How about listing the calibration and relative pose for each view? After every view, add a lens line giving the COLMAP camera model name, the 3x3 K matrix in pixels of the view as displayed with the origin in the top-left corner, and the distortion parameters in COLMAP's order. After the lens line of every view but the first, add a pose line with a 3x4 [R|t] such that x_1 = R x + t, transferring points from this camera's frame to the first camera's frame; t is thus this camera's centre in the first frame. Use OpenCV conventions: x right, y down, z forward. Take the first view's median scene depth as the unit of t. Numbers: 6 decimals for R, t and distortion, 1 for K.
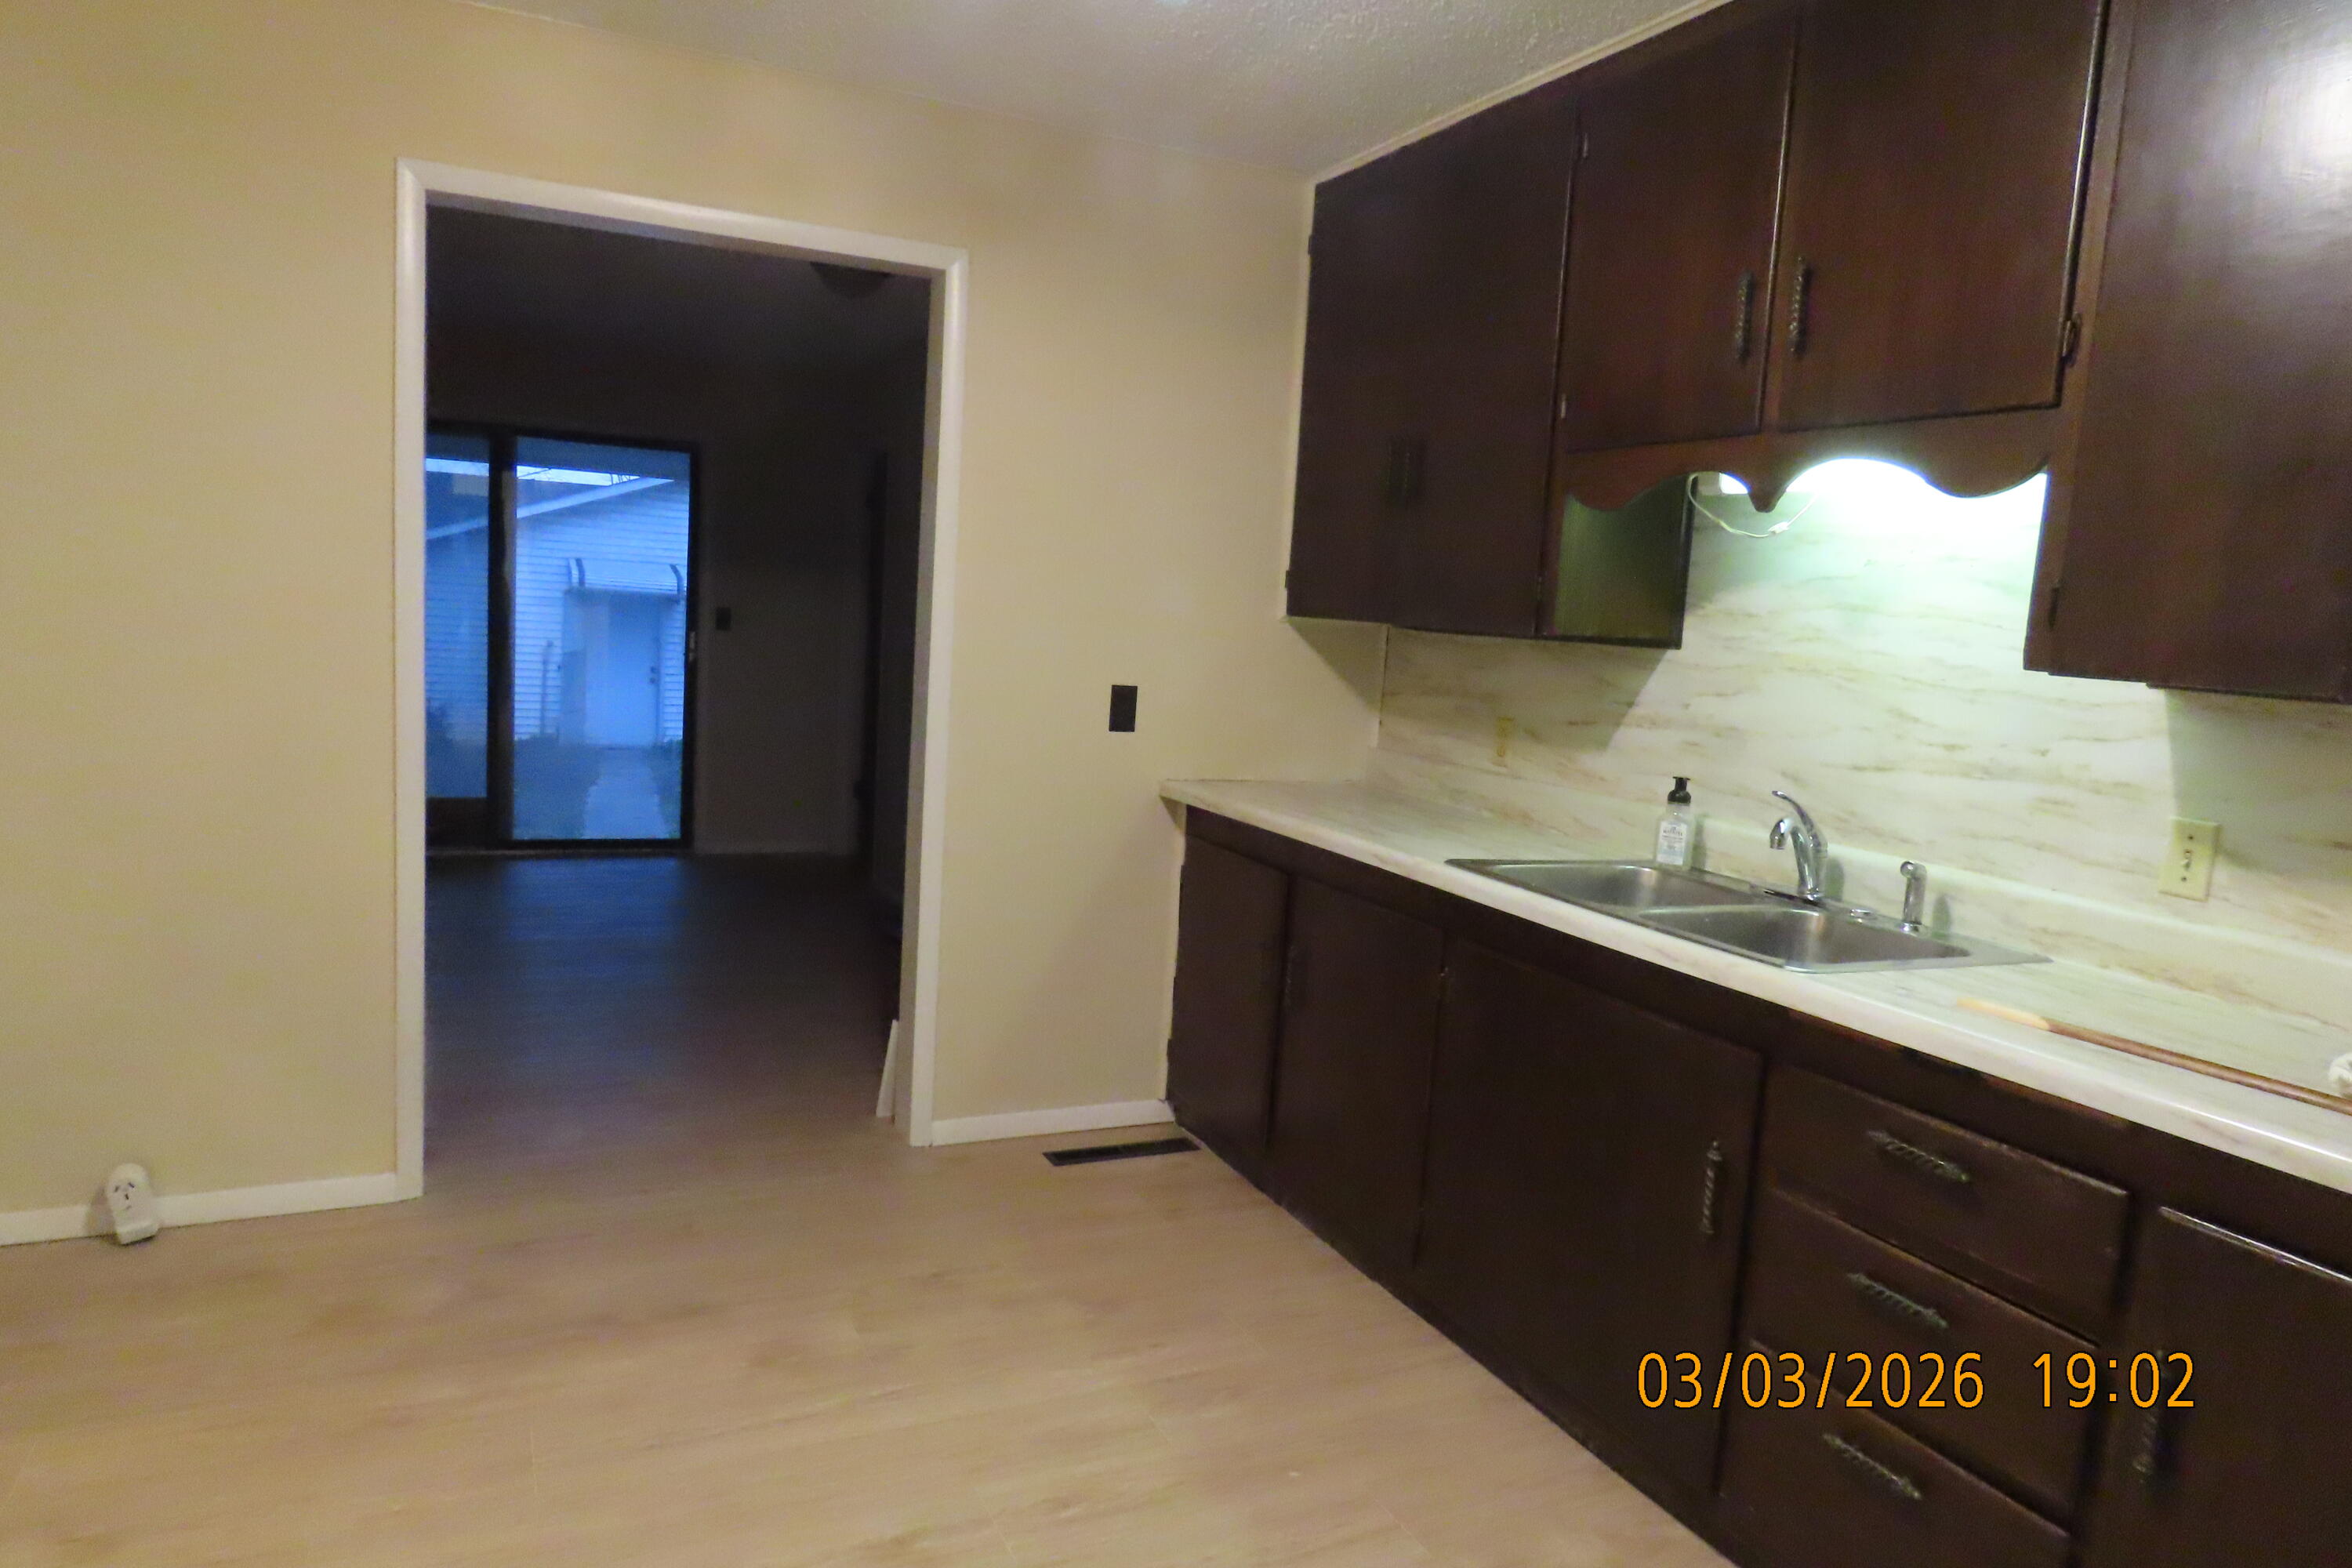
lens RADIAL K [[1485.9, 0, 1176.0], [0, 1485.9, 784.0], [0, 0, 1]] dist [-0.000387, -0.001741]
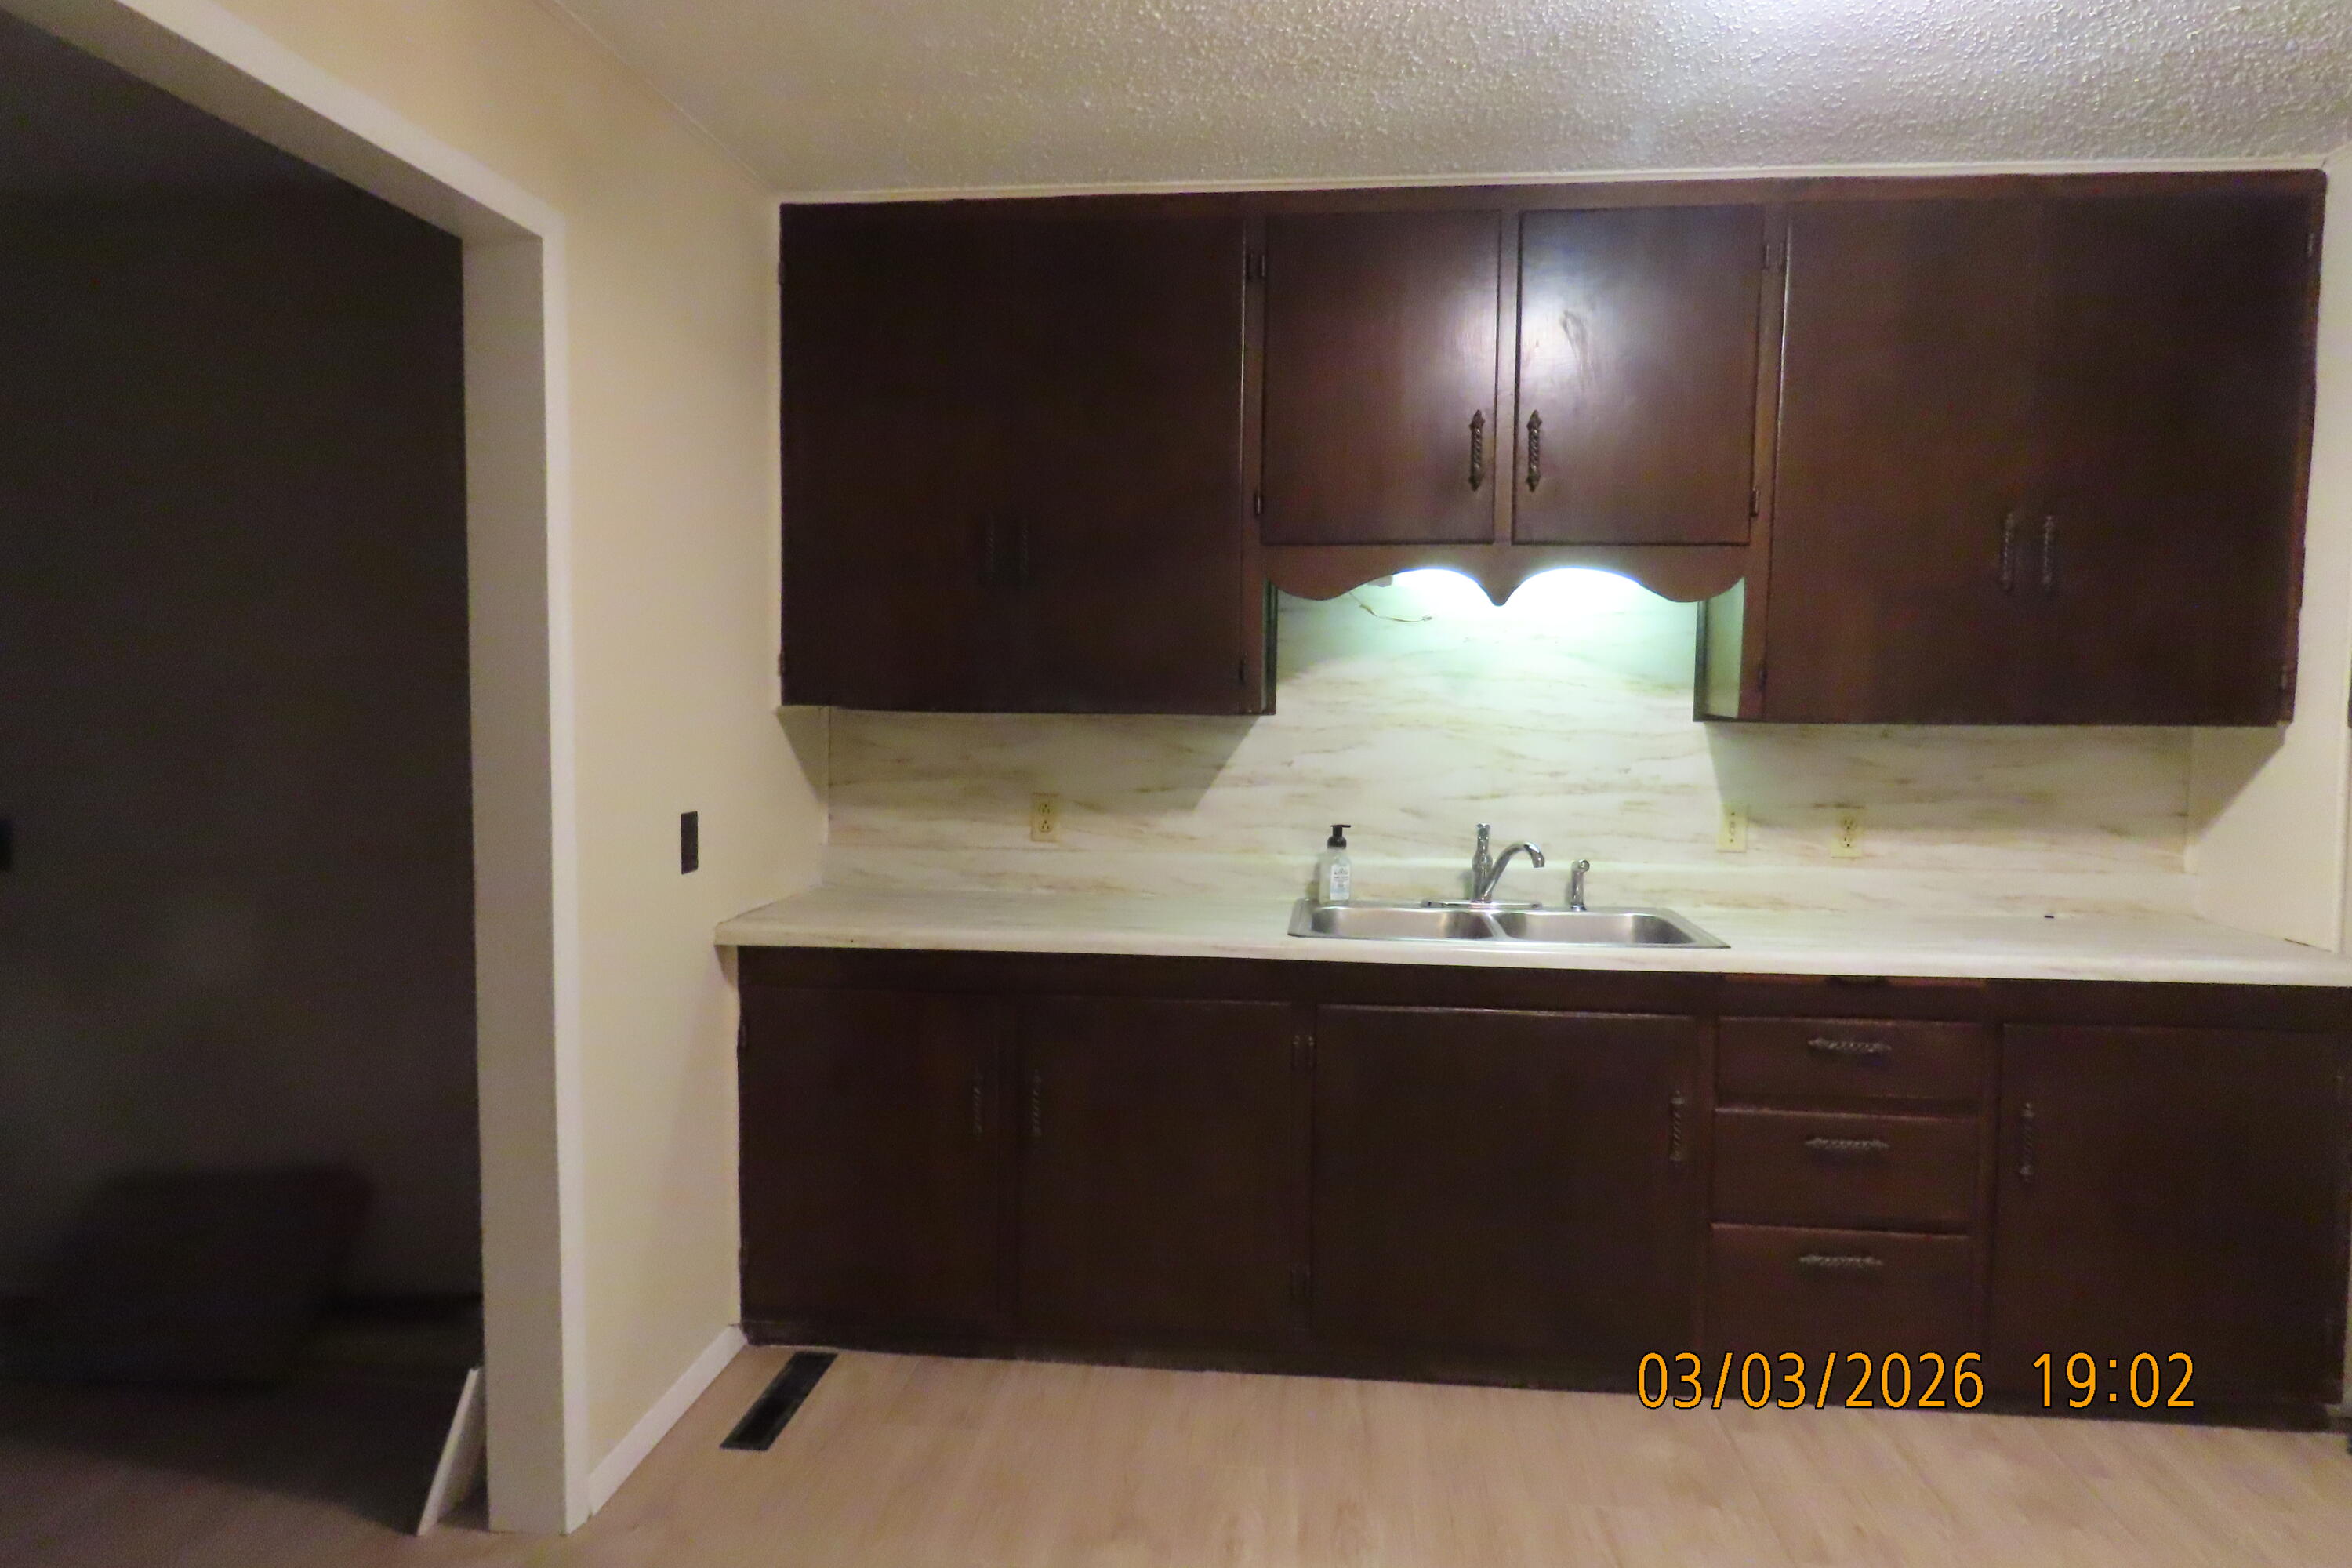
lens RADIAL K [[1485.9, 0, 1176.0], [0, 1485.9, 784.0], [0, 0, 1]] dist [-0.000387, -0.001741]
pose [[0.519151, -0.117755, 0.846532, -0.697412], [0.126602, 0.990132, 0.060089, -0.120477], [-0.845254, 0.075978, 0.528936, 0.481993]]
